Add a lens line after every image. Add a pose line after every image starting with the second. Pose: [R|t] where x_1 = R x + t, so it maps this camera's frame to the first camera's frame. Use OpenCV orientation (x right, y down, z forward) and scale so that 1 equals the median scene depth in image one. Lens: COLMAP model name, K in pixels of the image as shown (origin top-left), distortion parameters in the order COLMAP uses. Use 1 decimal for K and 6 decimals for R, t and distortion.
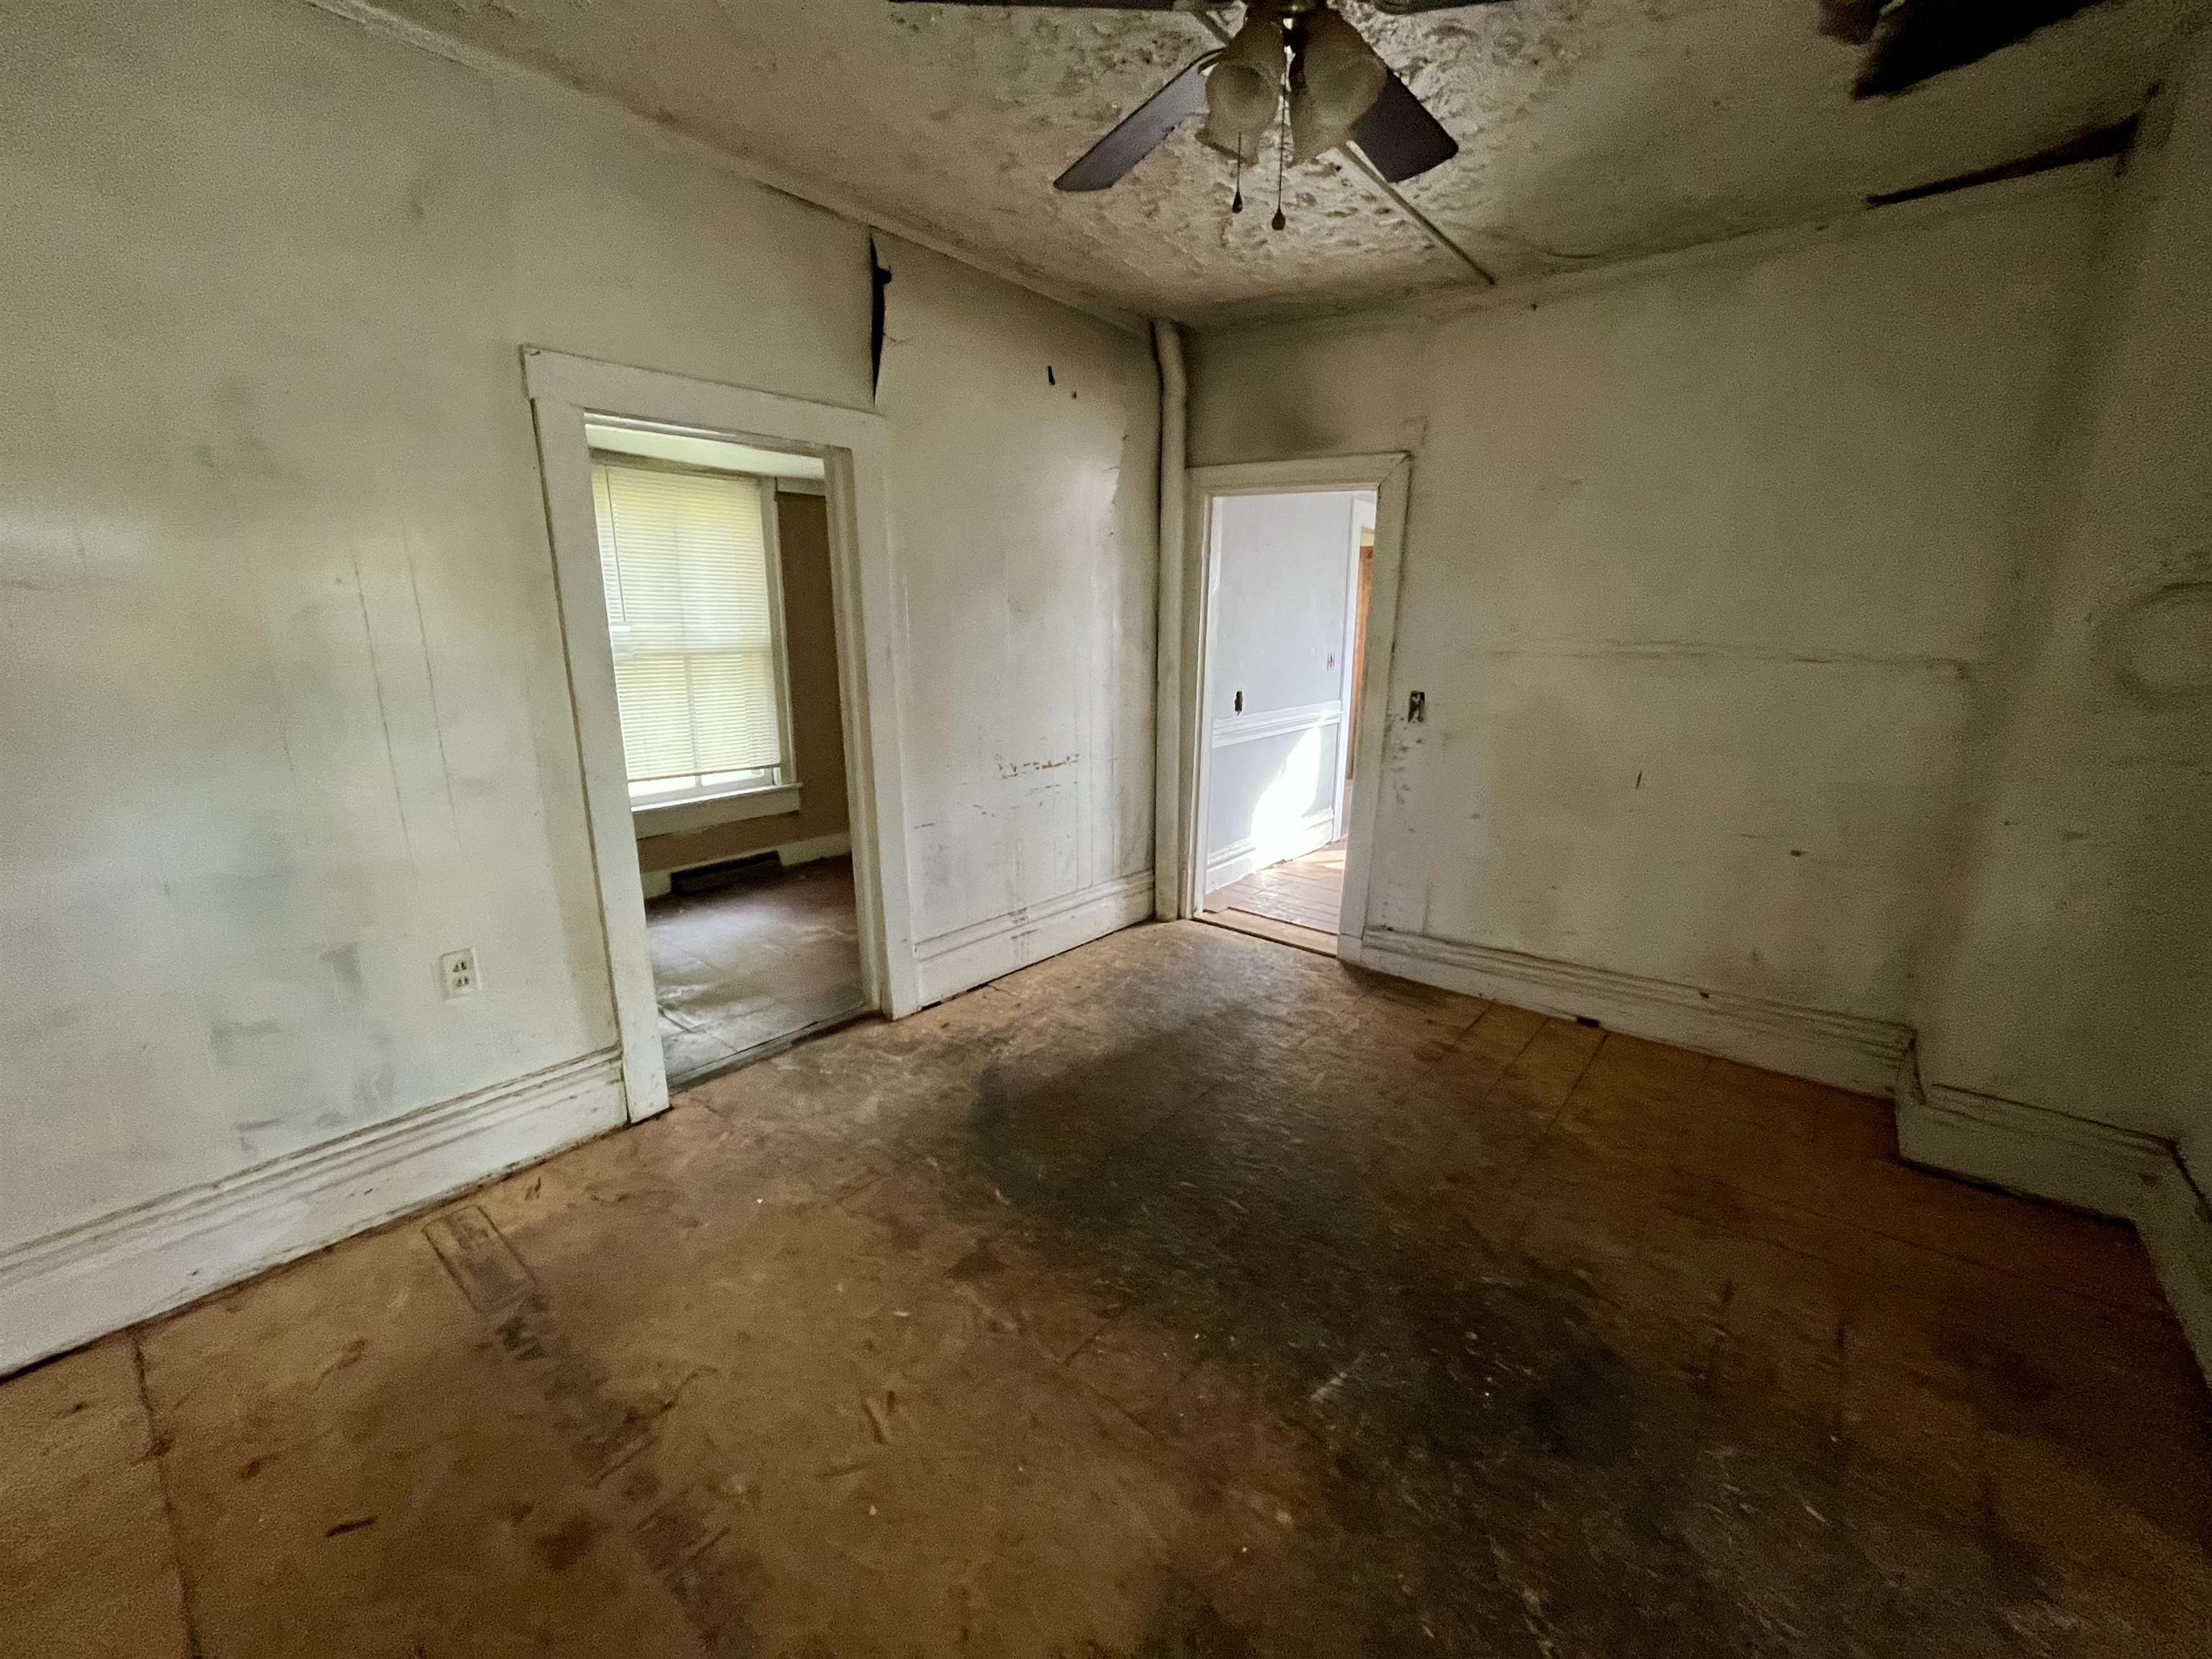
lens RADIAL K [[905.1, 0, 1103.0], [0, 905.1, 831.3], [0, 0, 1]] dist [-0.000240, -0.000450]
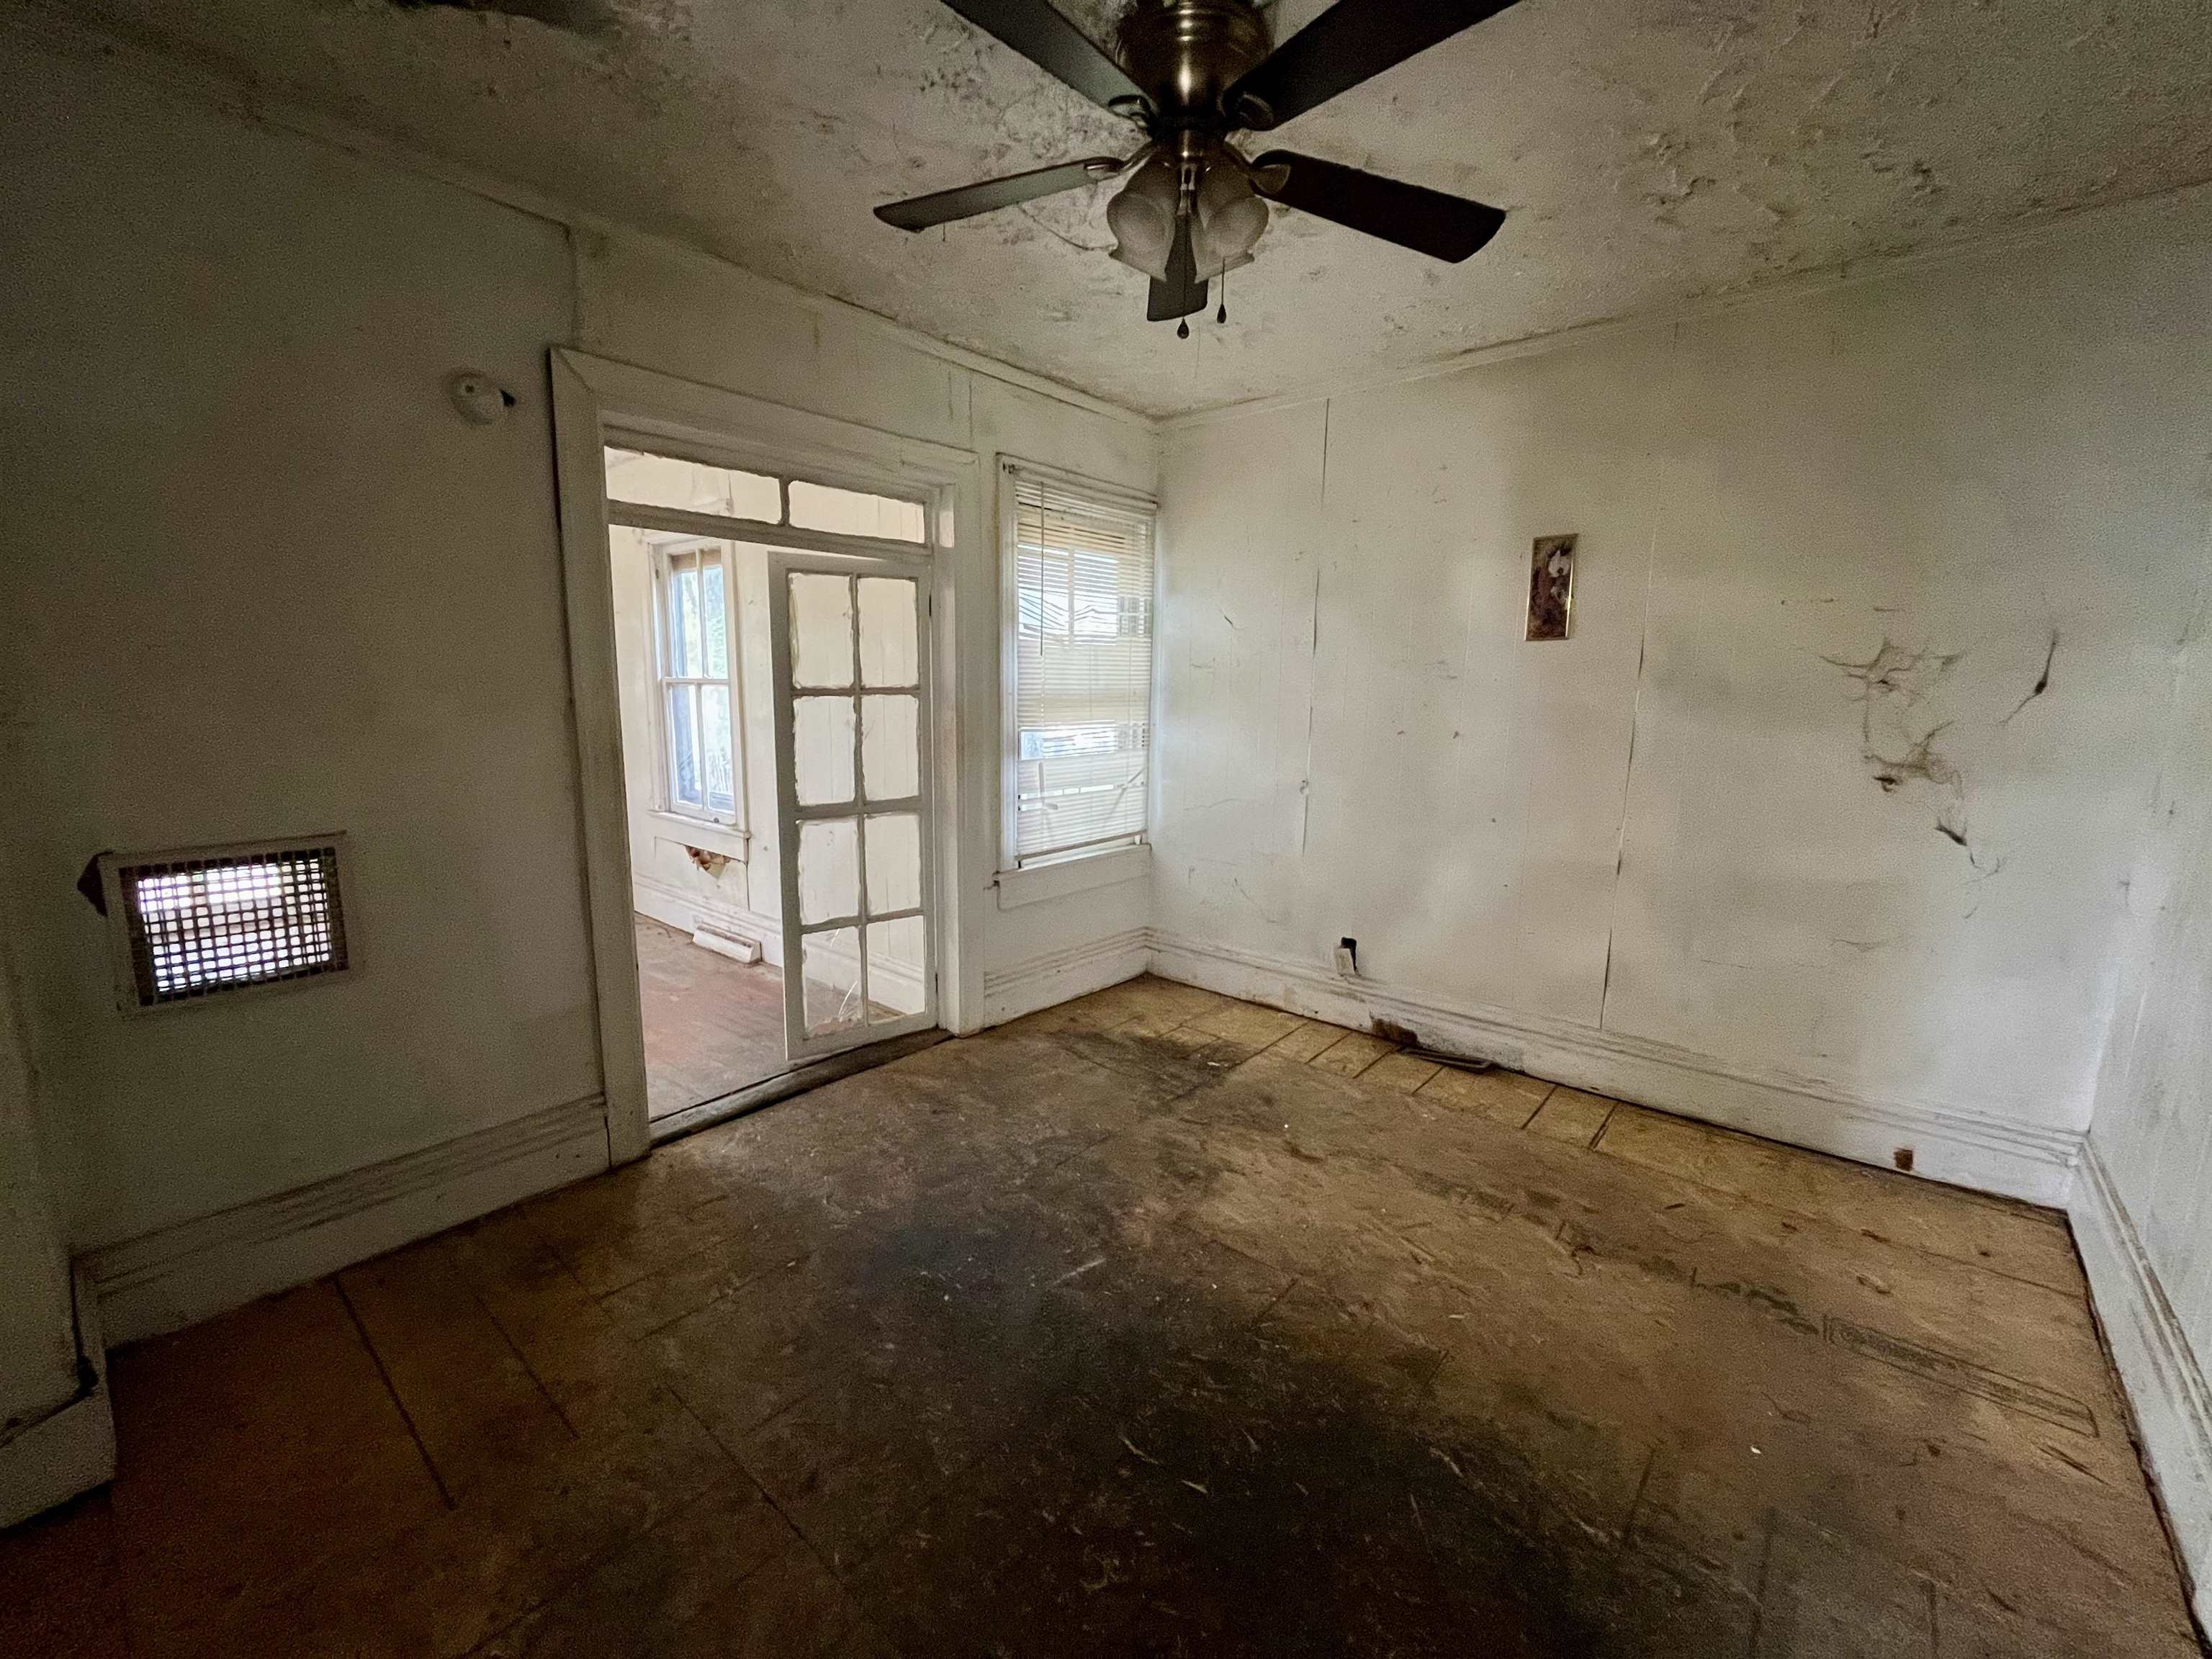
lens RADIAL K [[905.1, 0, 1103.0], [0, 905.1, 831.3], [0, 0, 1]] dist [-0.000240, -0.000450]
pose [[-0.999701, -0.024321, 0.002584, 0.209011], [-0.021163, 0.913117, 0.407148, -0.421359], [-0.012262, 0.406972, -0.913358, 1.688883]]
